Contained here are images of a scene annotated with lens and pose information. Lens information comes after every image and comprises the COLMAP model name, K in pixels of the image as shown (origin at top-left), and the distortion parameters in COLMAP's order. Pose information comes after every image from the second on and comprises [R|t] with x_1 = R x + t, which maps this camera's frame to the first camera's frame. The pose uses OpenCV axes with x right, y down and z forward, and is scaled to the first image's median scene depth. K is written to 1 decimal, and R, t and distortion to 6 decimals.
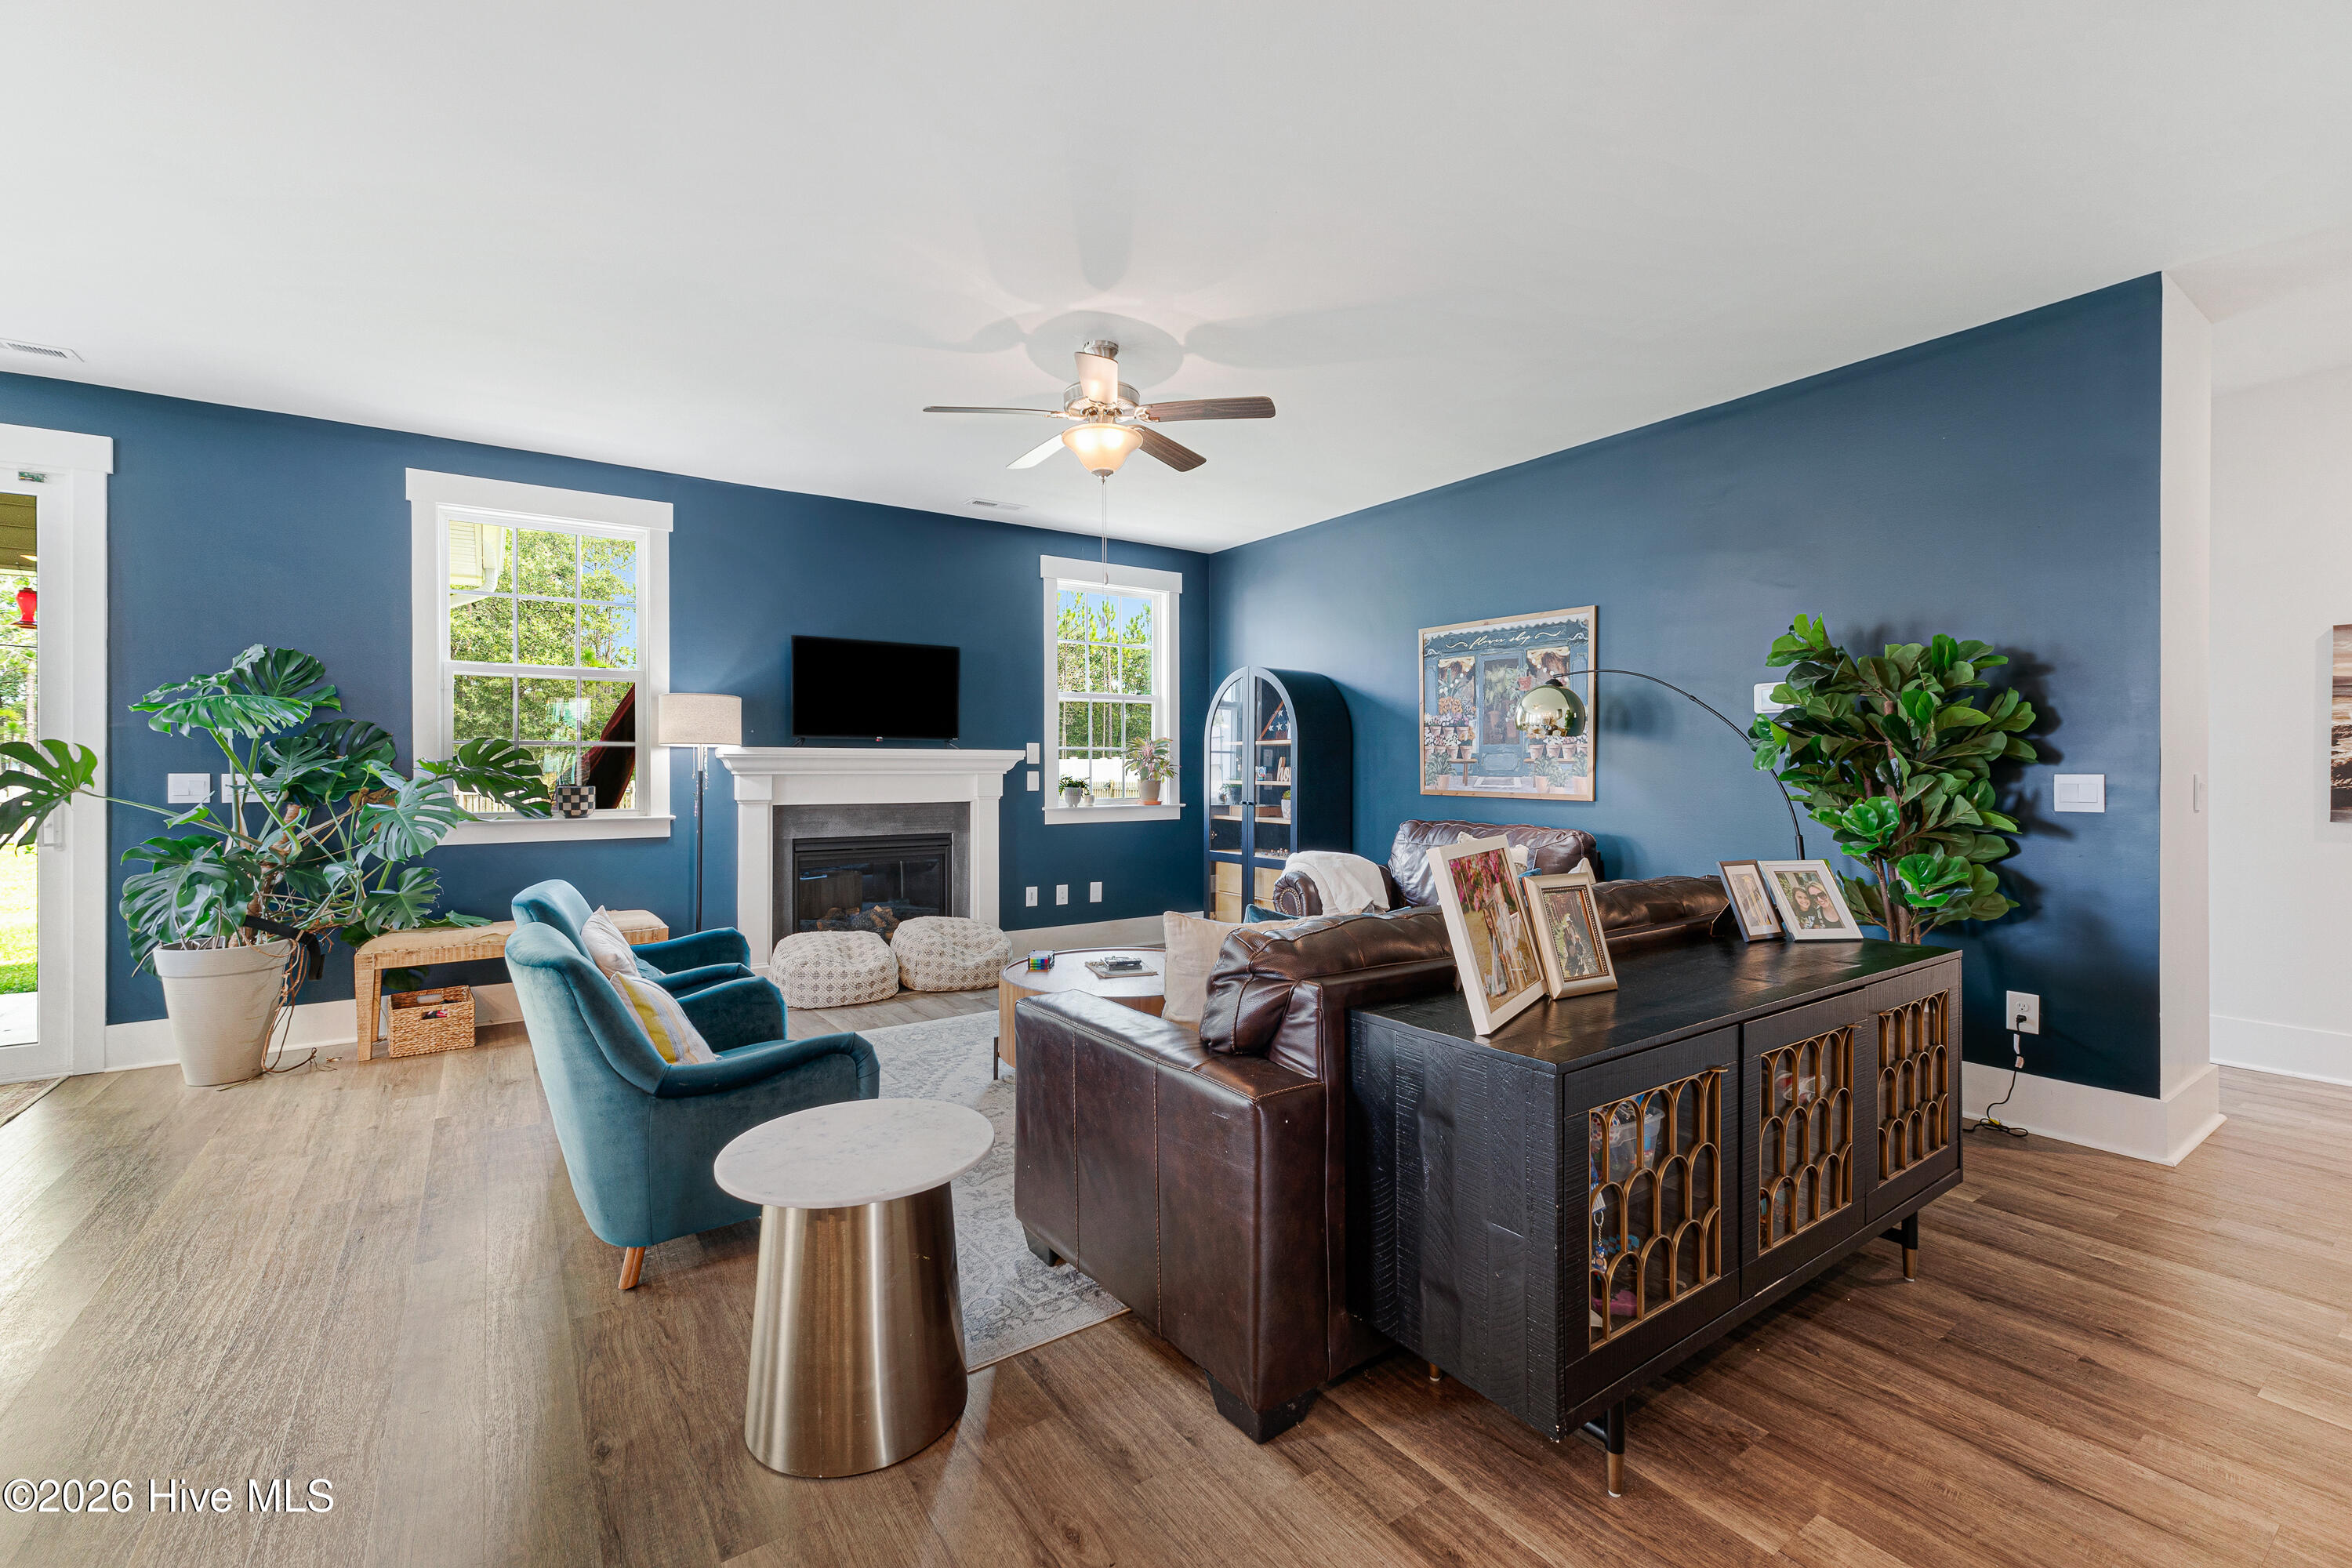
lens RADIAL K [[998.3, 0, 1145.0], [0, 998.3, 767.1], [0, 0, 1]] dist [0.001708, 0.000367]
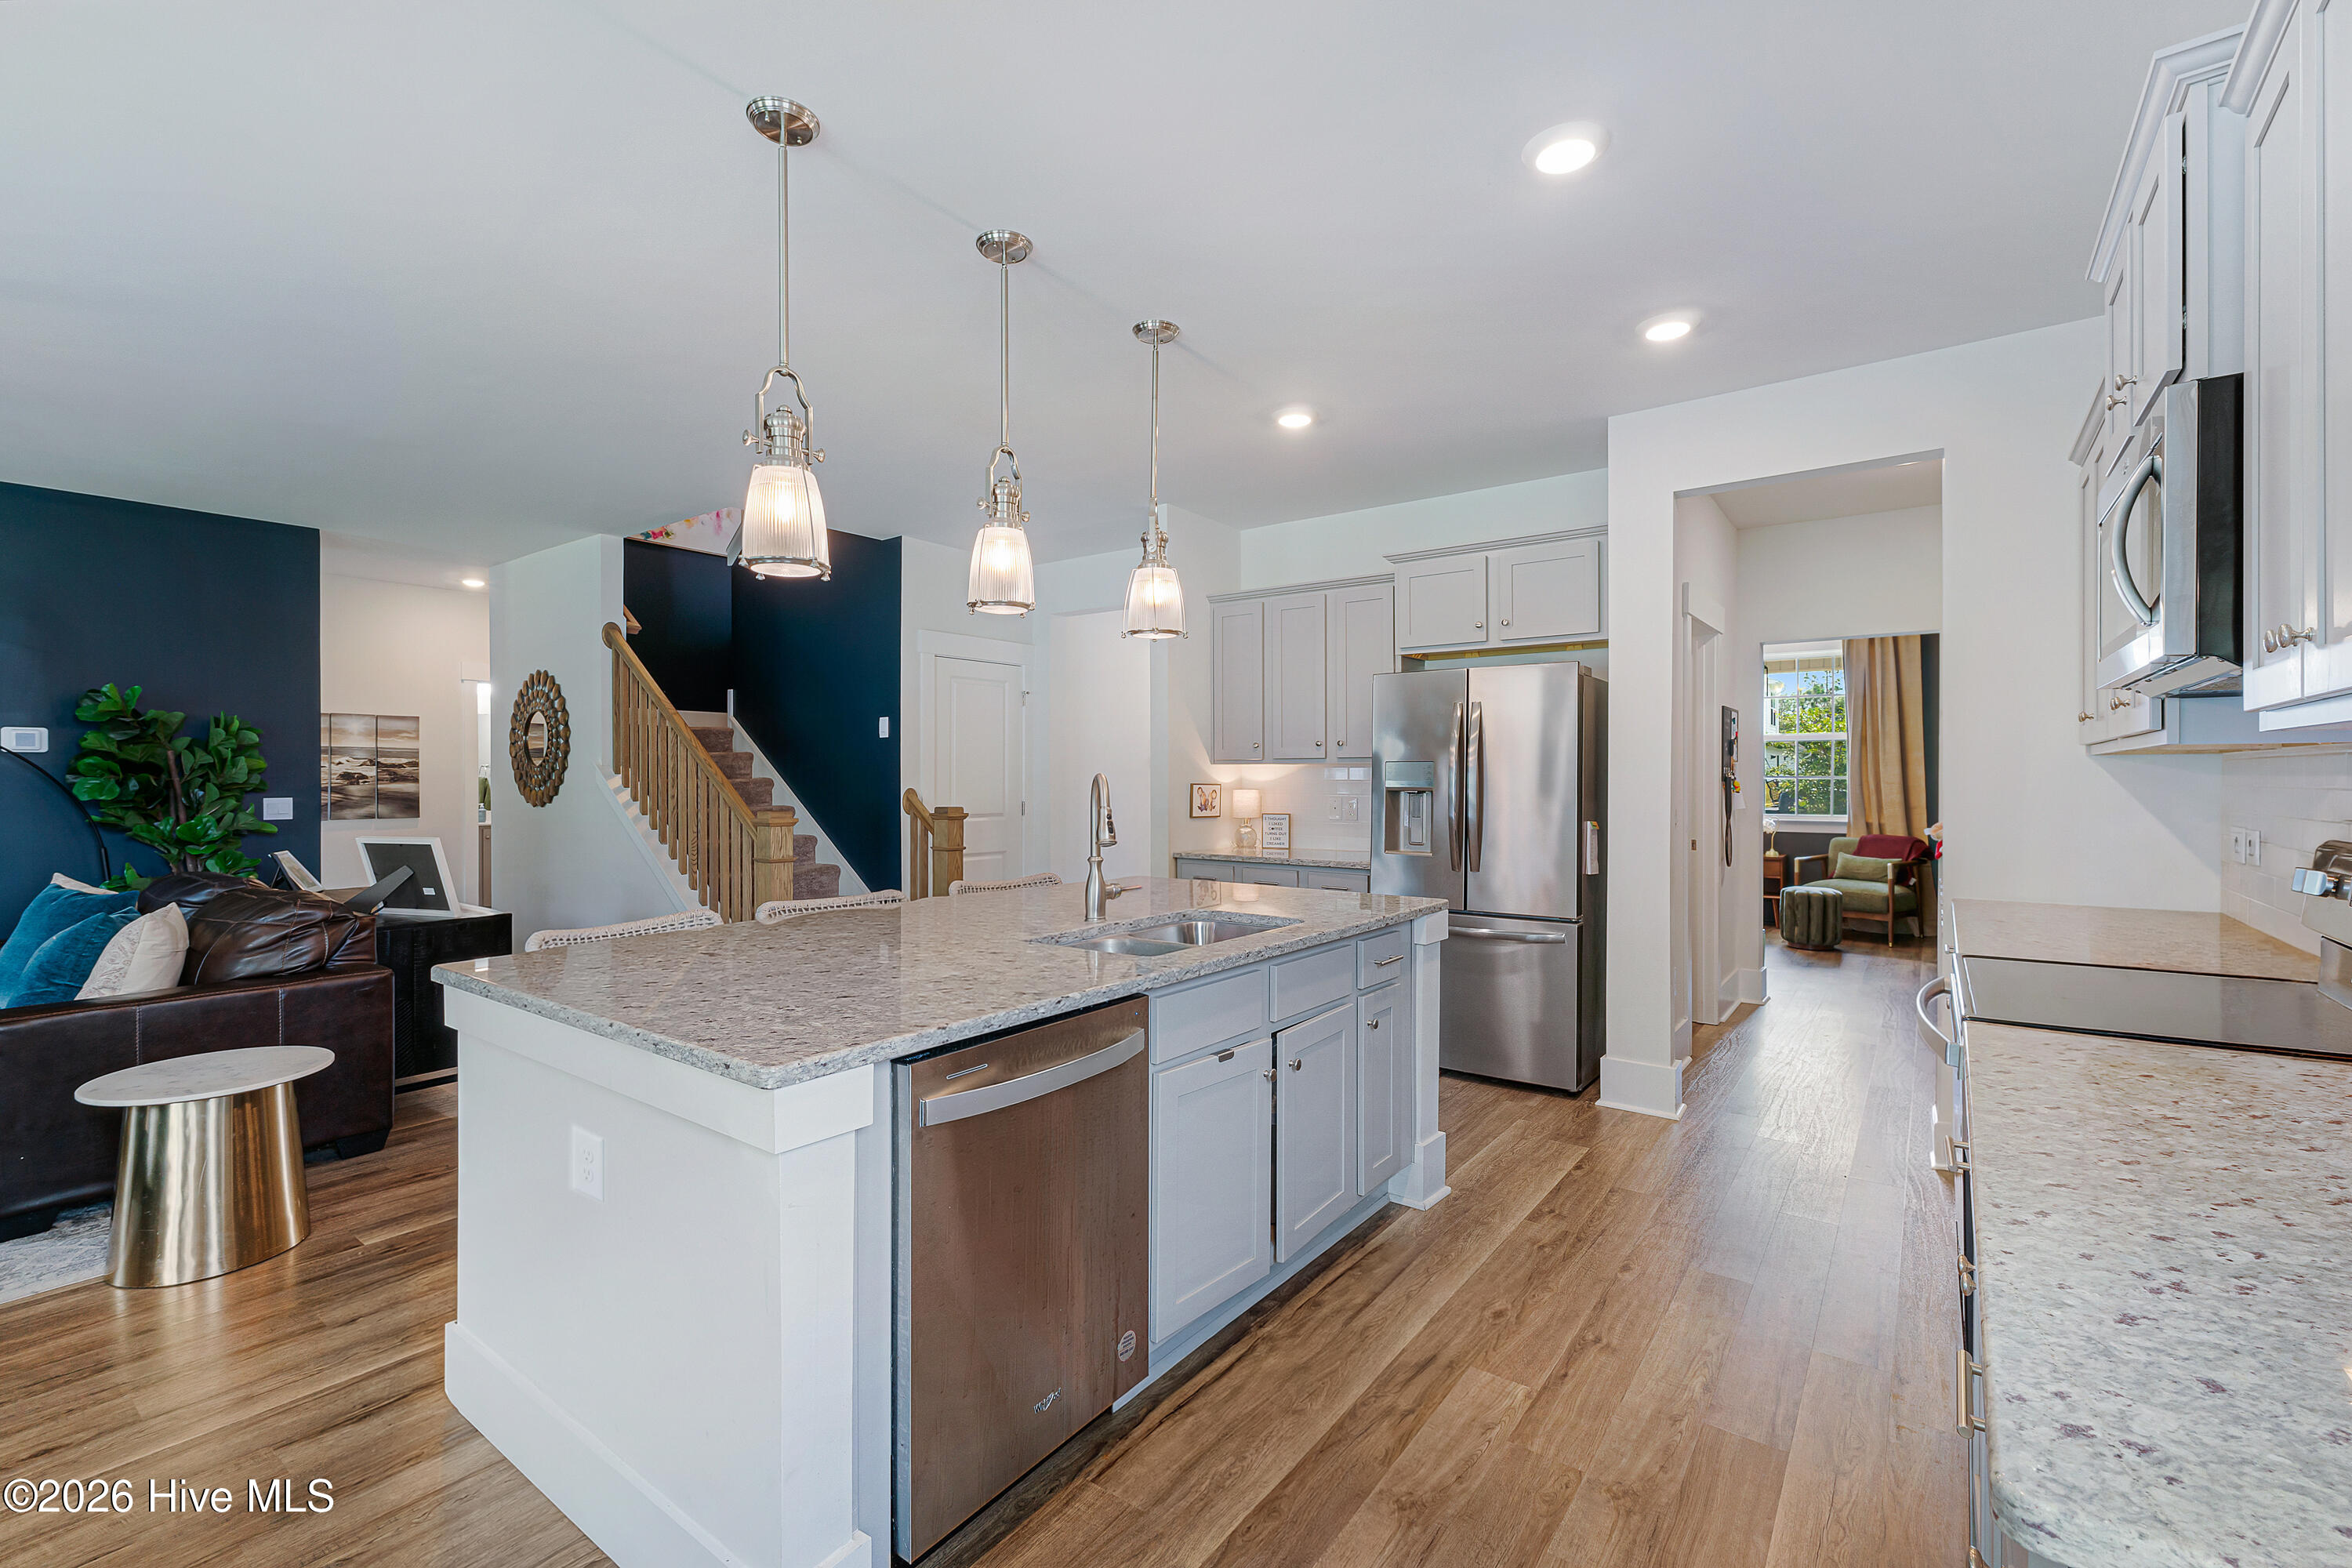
lens RADIAL K [[1000.5, 0, 1206.8], [0, 1000.5, 779.6], [0, 0, 1]] dist [0.000971, 0.000208]
pose [[-0.349046, -0.003722, 0.937098, -0.878714], [0.002442, 0.999985, 0.004881, -0.019649], [-0.937103, 0.003992, -0.349031, 0.063856]]
